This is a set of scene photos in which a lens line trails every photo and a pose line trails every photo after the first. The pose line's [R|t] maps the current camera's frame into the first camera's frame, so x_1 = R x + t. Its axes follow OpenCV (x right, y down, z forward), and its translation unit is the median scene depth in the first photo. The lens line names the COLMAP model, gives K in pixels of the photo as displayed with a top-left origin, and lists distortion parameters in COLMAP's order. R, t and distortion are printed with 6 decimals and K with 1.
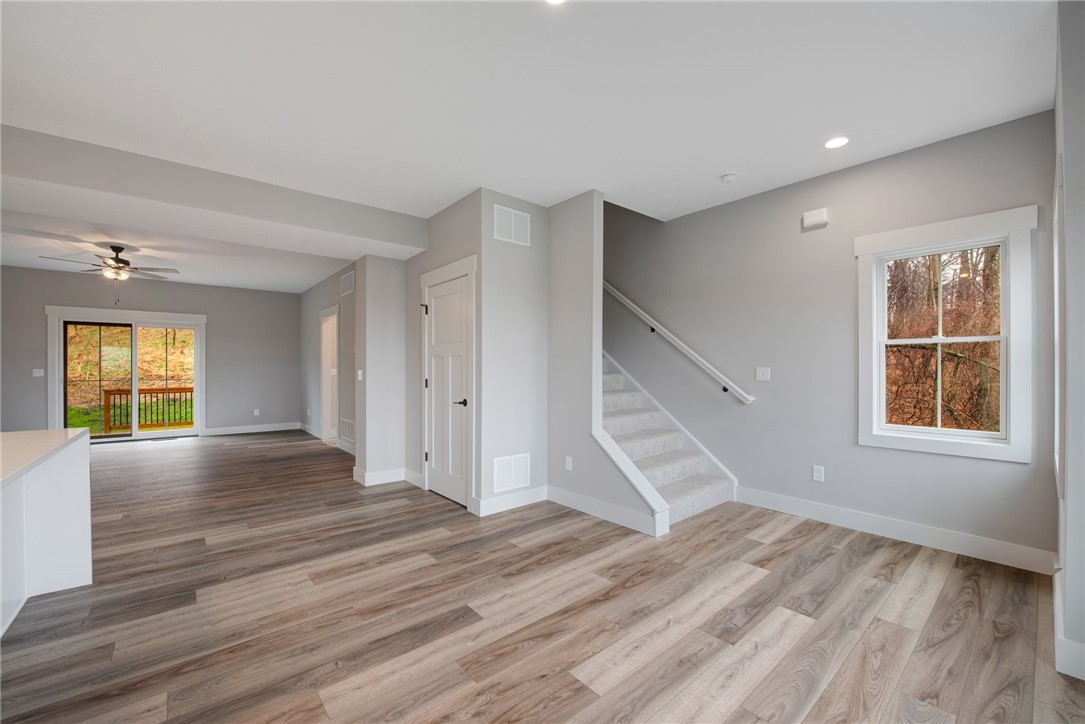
lens RADIAL K [[438.9, 0, 544.6], [0, 438.9, 368.8], [0, 0, 1]] dist [-0.019119, -0.000127]
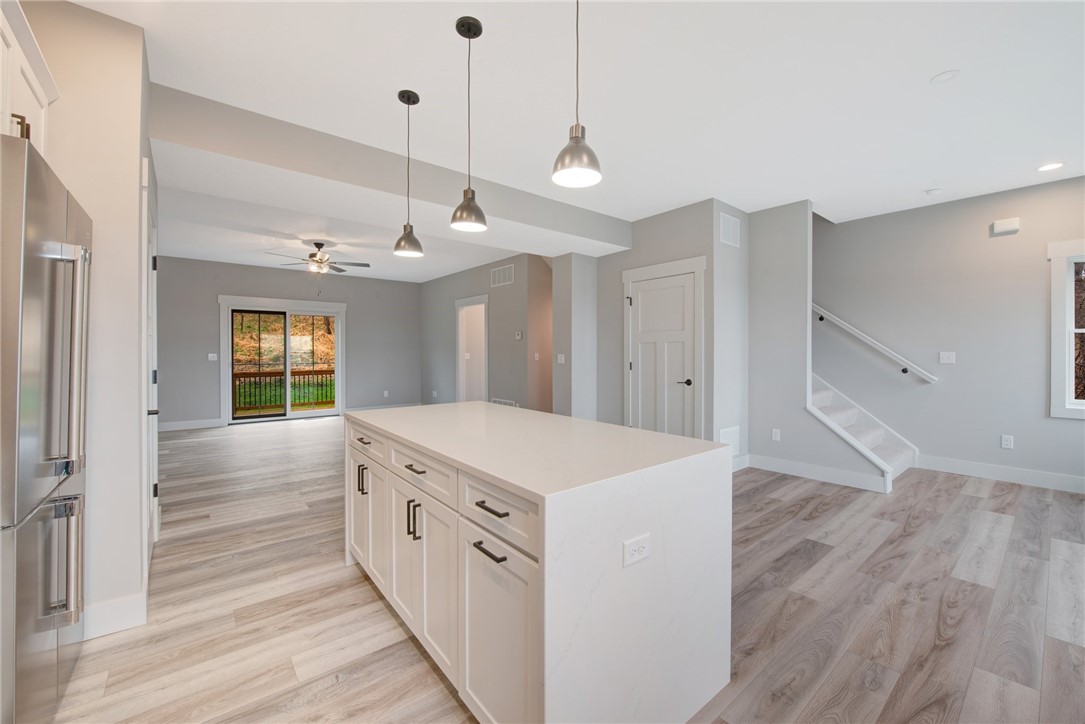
lens RADIAL K [[438.8, 0, 546.6], [0, 438.8, 353.4], [0, 0, 1]] dist [-0.012767, -0.000305]
pose [[0.999940, -0.000014, -0.010983, -0.673571], [0.000015, 1.000000, 0.000102, 0.000677], [0.010983, -0.000102, 0.999940, -0.204785]]
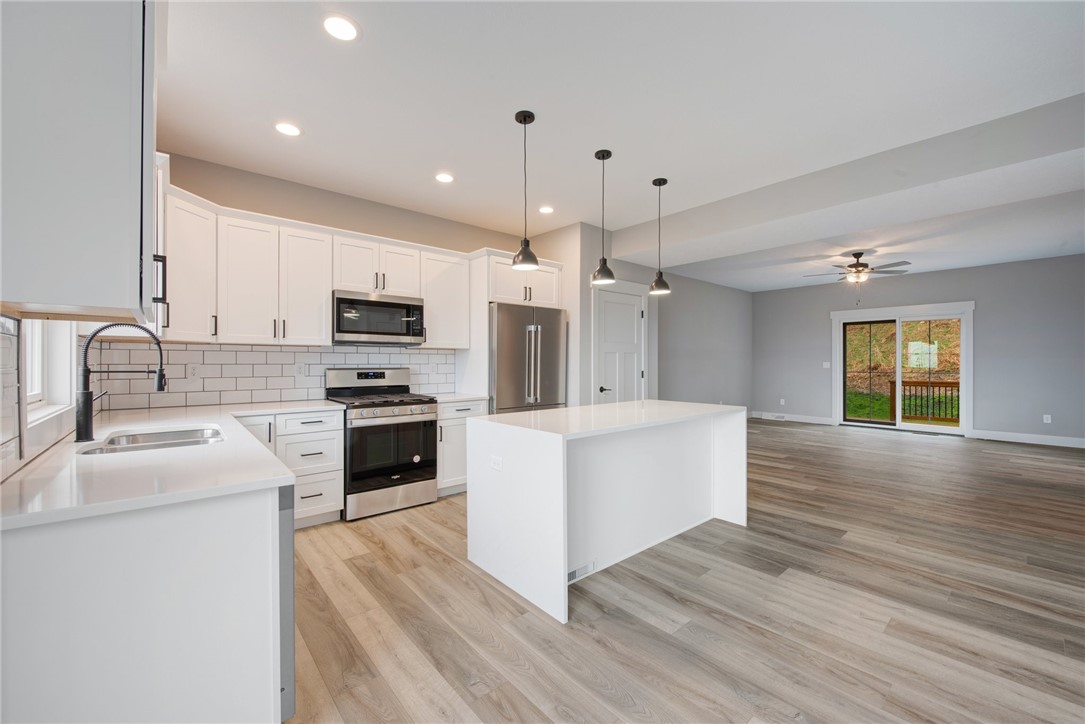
lens RADIAL K [[431.1, 0, 542.5], [0, 431.1, 362.0], [0, 0, 1]] dist [-0.013667, 0.000051]
pose [[0.007331, 0.001122, -0.999972, 0.195497], [-0.000364, 0.999999, 0.001120, -0.001223], [0.999973, 0.000356, 0.007331, 0.288498]]
